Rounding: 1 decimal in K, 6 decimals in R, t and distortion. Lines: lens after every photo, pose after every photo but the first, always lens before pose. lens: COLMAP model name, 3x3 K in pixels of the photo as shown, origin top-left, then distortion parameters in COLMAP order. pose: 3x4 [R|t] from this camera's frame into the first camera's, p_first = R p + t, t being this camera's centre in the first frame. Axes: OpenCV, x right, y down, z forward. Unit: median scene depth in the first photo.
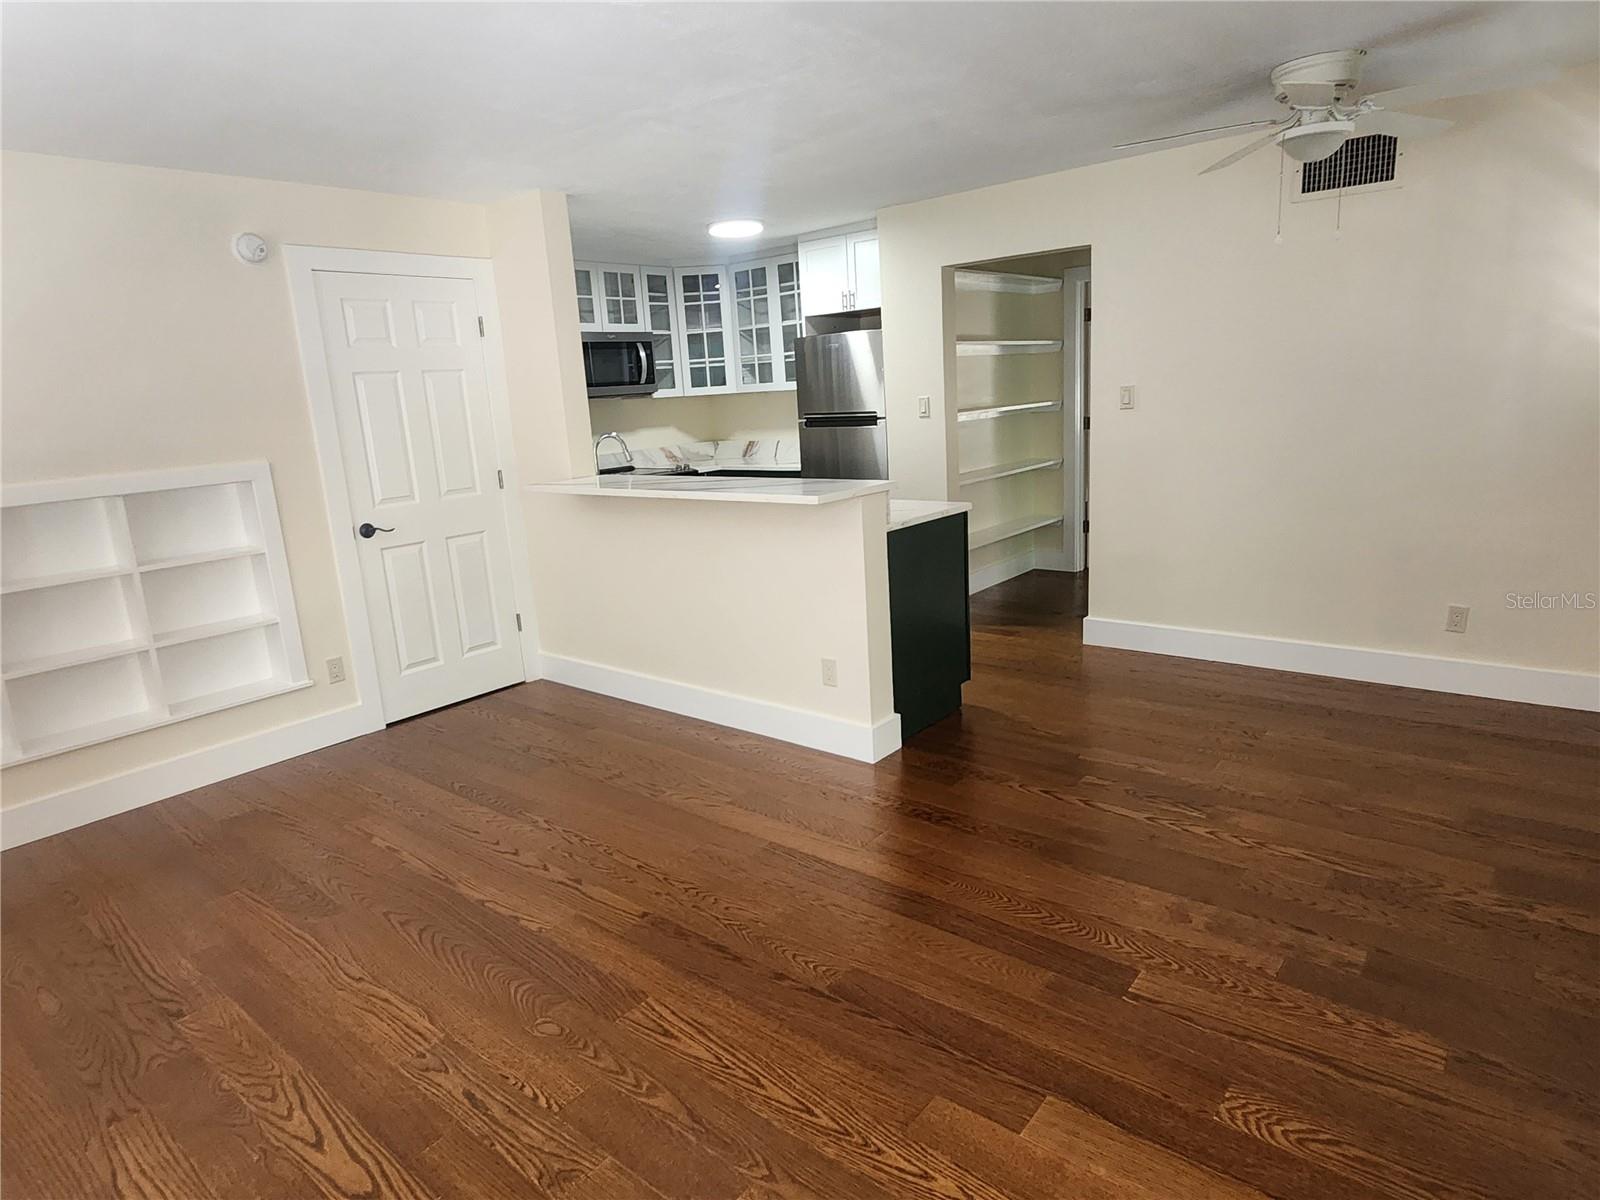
lens RADIAL K [[936.1, 0, 798.1], [0, 936.1, 600.5], [0, 0, 1]] dist [-0.000617, -0.000824]
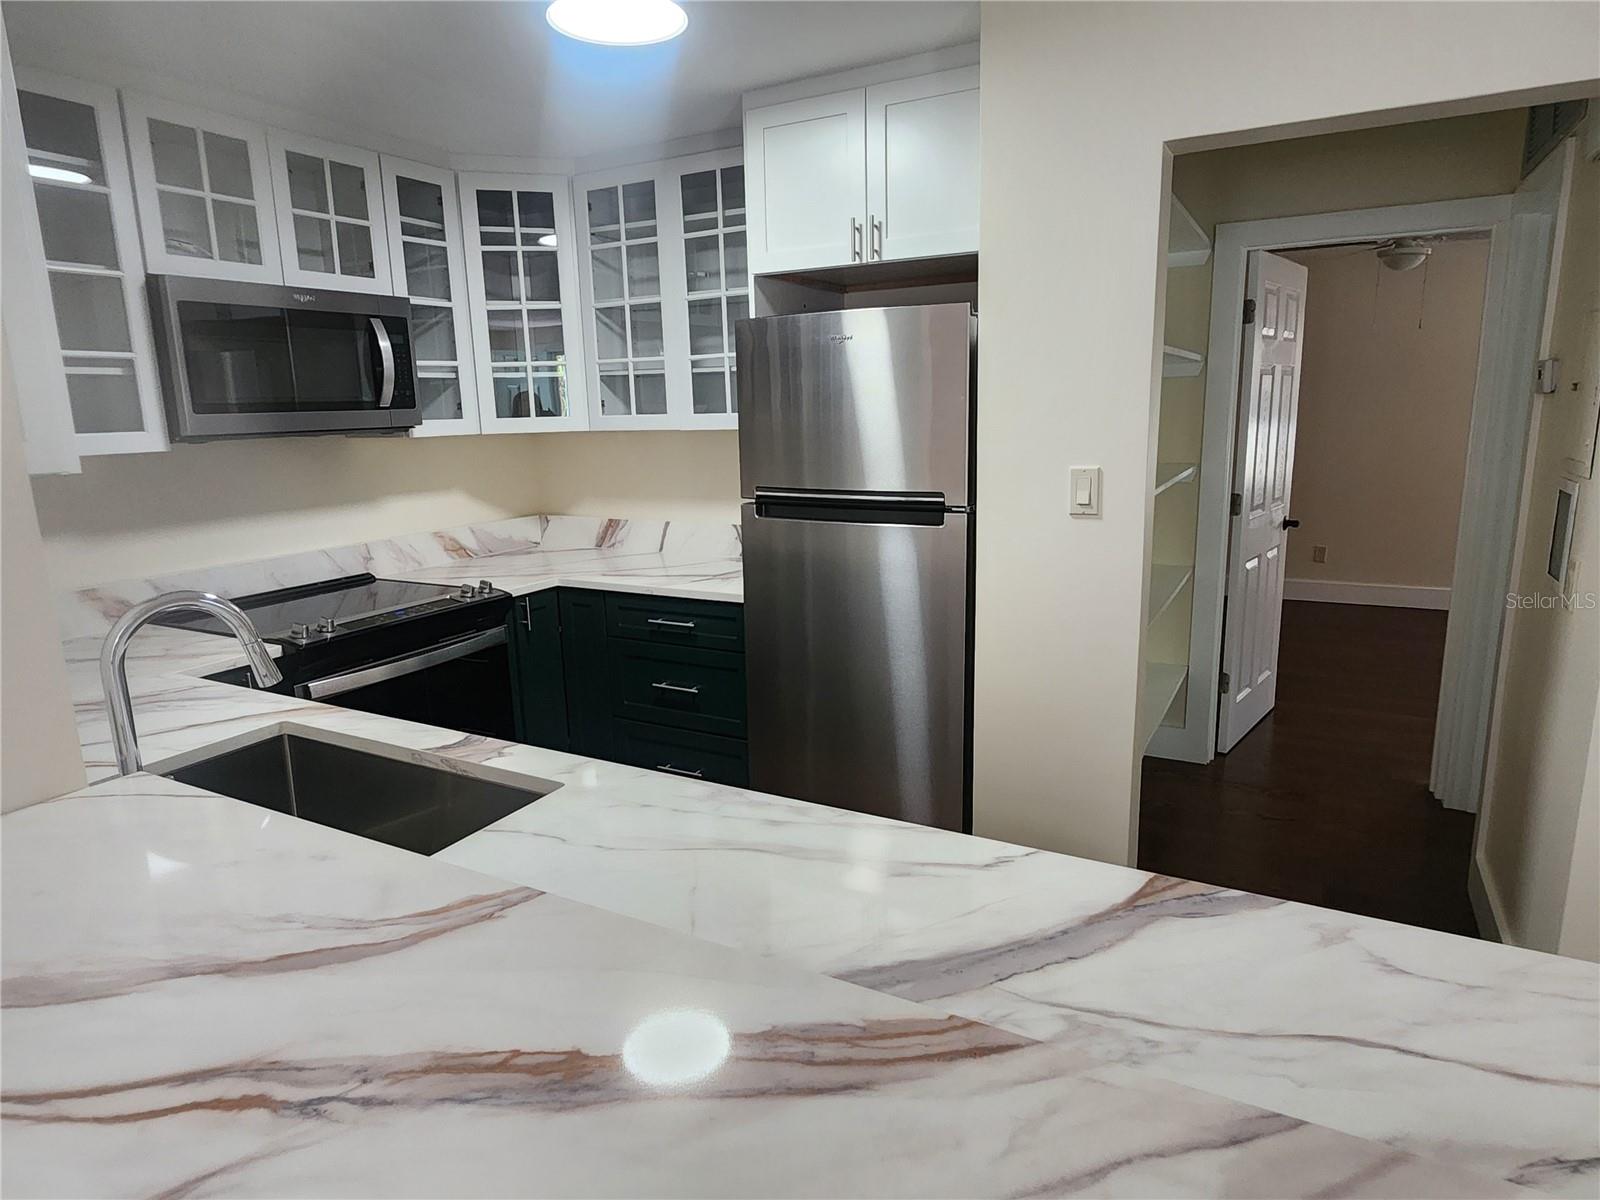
lens RADIAL K [[936.1, 0, 805.0], [0, 936.1, 596.6], [0, 0, 1]] dist [-0.000617, -0.000824]
pose [[0.979877, -0.003528, 0.199572, -0.054768], [0.010189, 0.999424, -0.032361, -0.118967], [-0.199343, 0.033743, 0.979349, 0.500285]]
